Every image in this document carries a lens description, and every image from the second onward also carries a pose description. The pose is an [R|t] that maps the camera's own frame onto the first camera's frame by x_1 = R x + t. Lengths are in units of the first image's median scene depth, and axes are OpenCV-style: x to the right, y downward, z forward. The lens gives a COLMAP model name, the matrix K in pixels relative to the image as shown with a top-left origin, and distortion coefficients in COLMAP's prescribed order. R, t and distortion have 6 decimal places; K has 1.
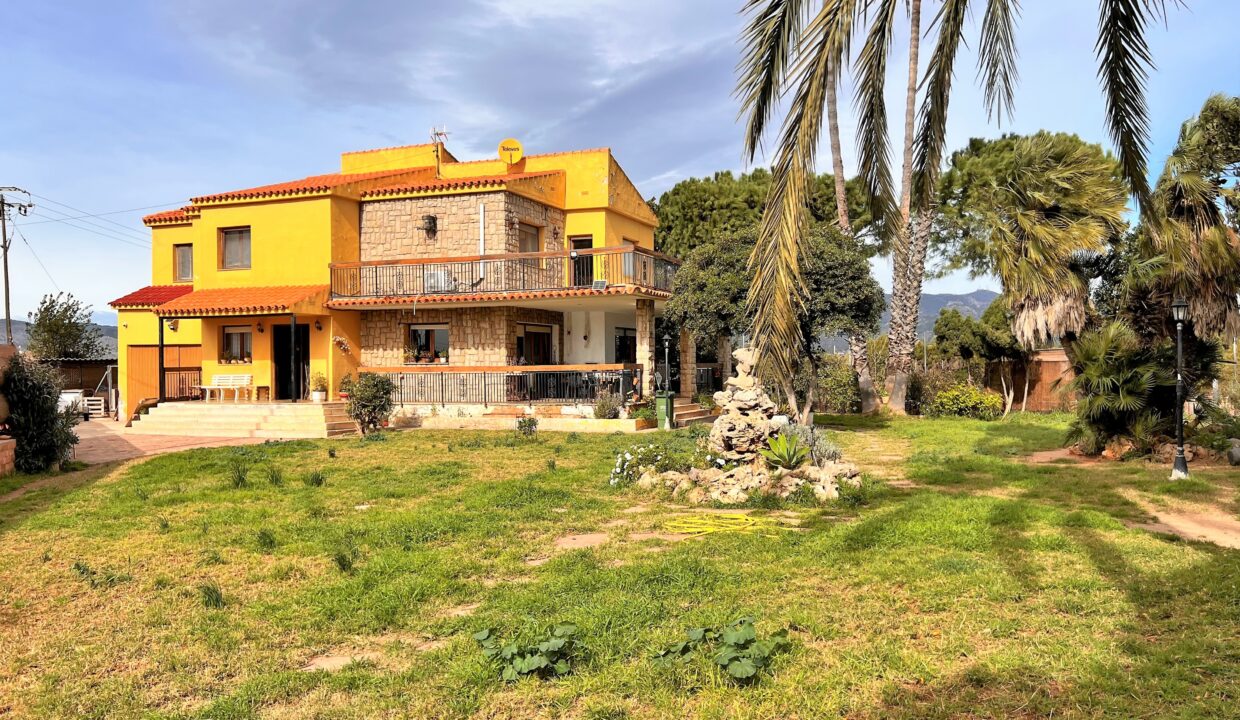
lens RADIAL K [[923.2, 0, 706.4], [0, 923.2, 374.0], [0, 0, 1]] dist [0.066965, -0.070885]
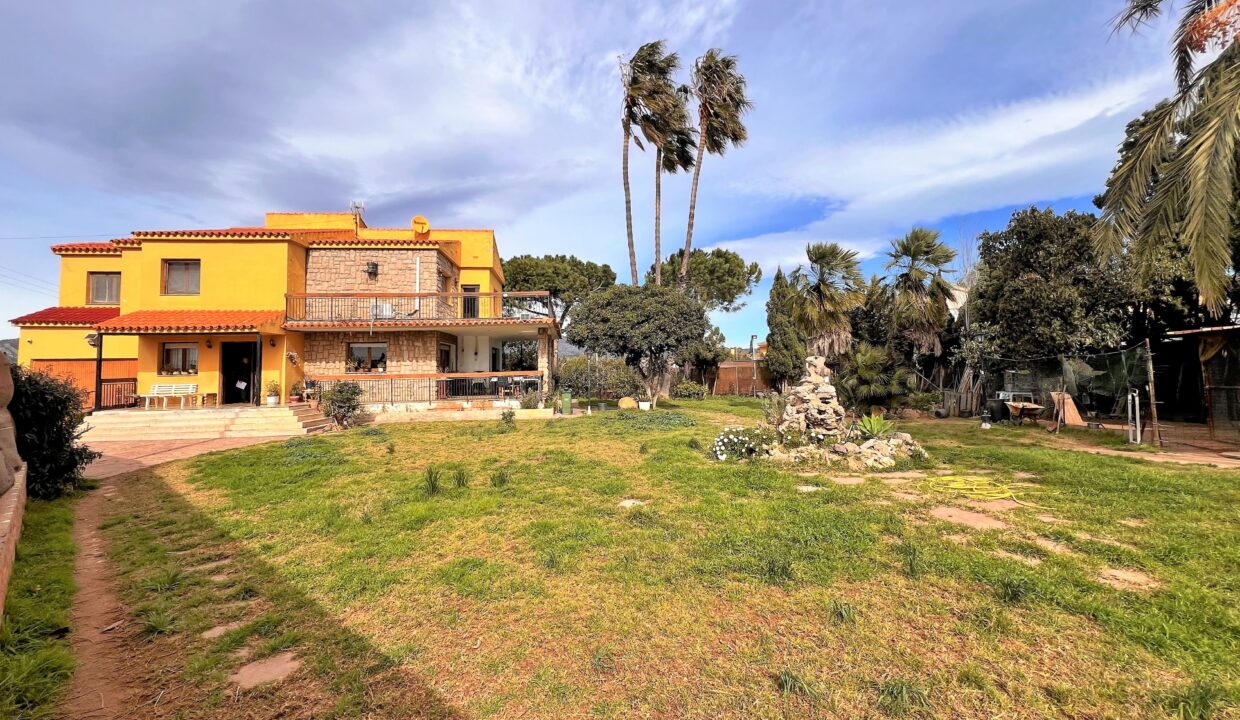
lens RADIAL K [[490.3, 0, 642.3], [0, 490.3, 343.2], [0, 0, 1]] dist [-0.001221, 0.000534]
pose [[0.900431, 0.014029, 0.434772, -0.246546], [0.015670, 0.997785, -0.064649, -0.001591], [-0.434716, 0.065025, 0.898217, 0.193775]]
